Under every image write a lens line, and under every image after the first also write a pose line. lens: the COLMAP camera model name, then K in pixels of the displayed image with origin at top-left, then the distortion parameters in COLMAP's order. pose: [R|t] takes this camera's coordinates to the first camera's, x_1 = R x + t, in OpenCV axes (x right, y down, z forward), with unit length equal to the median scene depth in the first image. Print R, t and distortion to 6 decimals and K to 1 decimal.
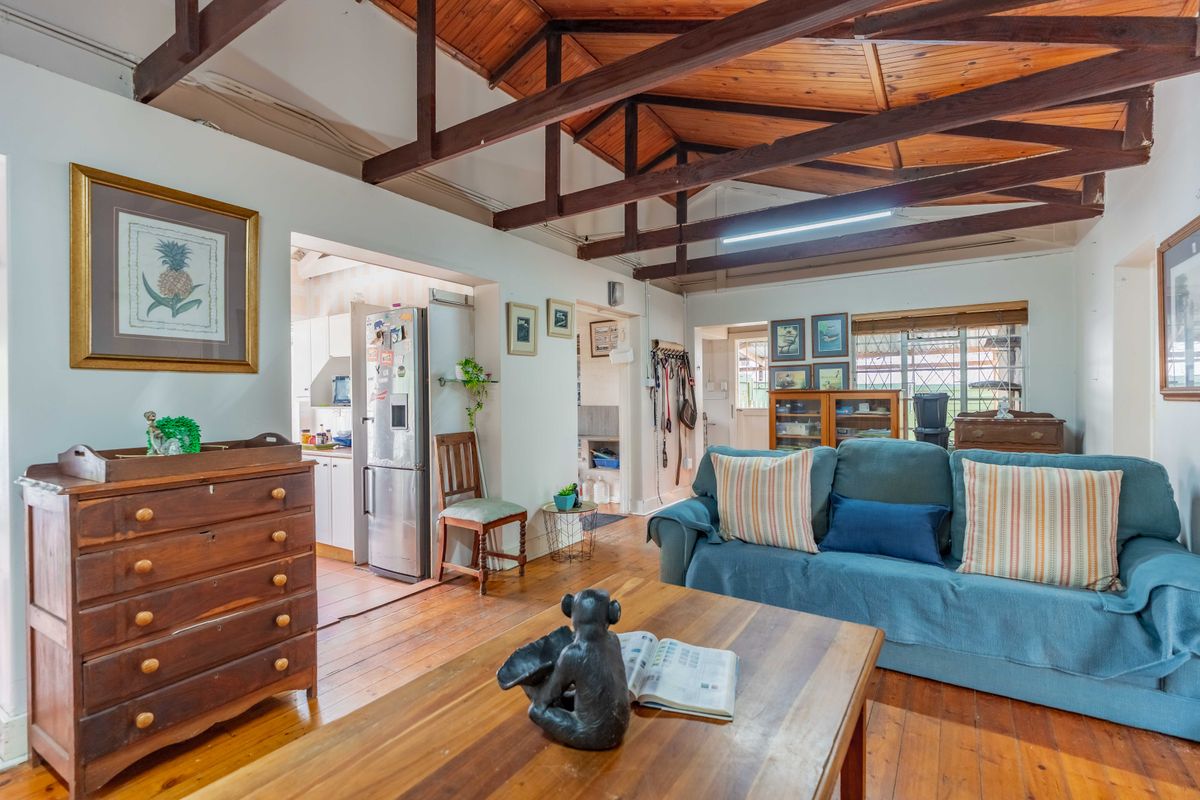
lens RADIAL K [[560.3, 0, 603.8], [0, 560.3, 397.7], [0, 0, 1]] dist [0.002623, -0.000043]
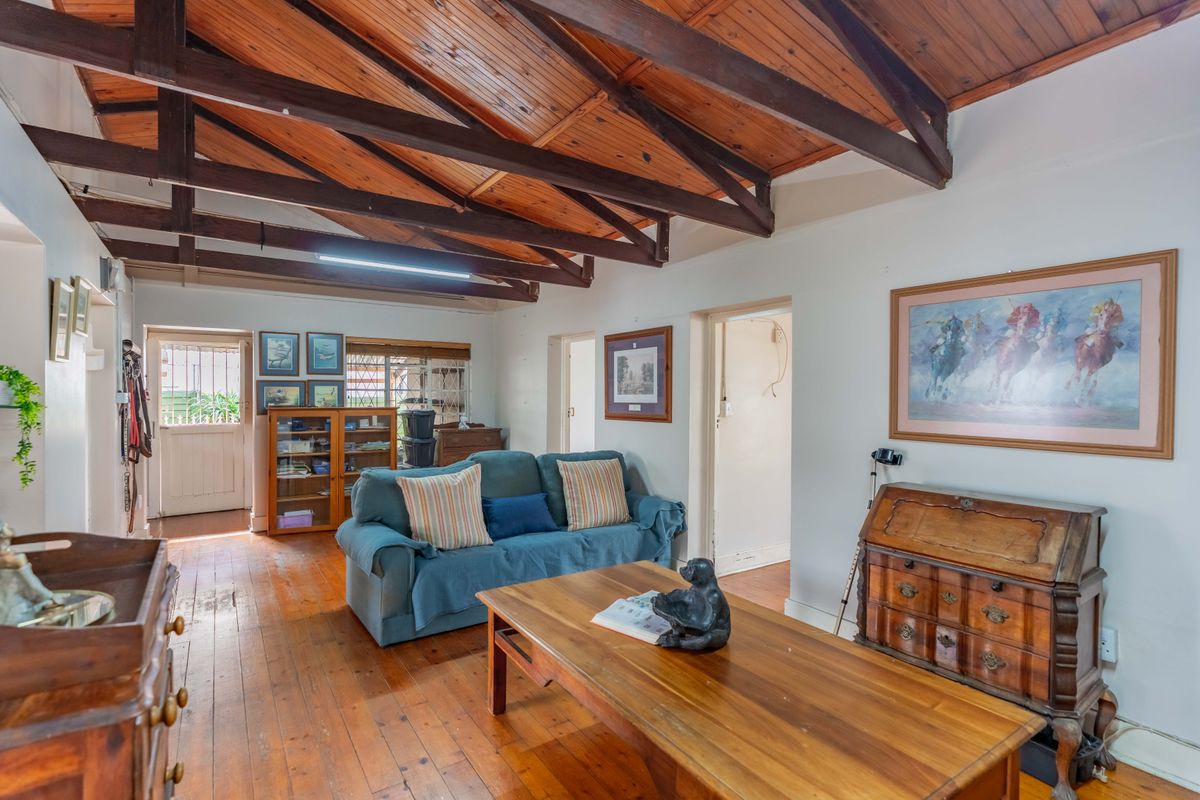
lens RADIAL K [[560.3, 0, 605.0], [0, 560.3, 403.1], [0, 0, 1]] dist [0.002623, -0.000043]
pose [[0.390572, 0.000384, 0.920572, -0.350265], [-0.005053, 0.999986, 0.001727, -0.025027], [-0.920559, -0.005326, 0.390568, 0.127392]]
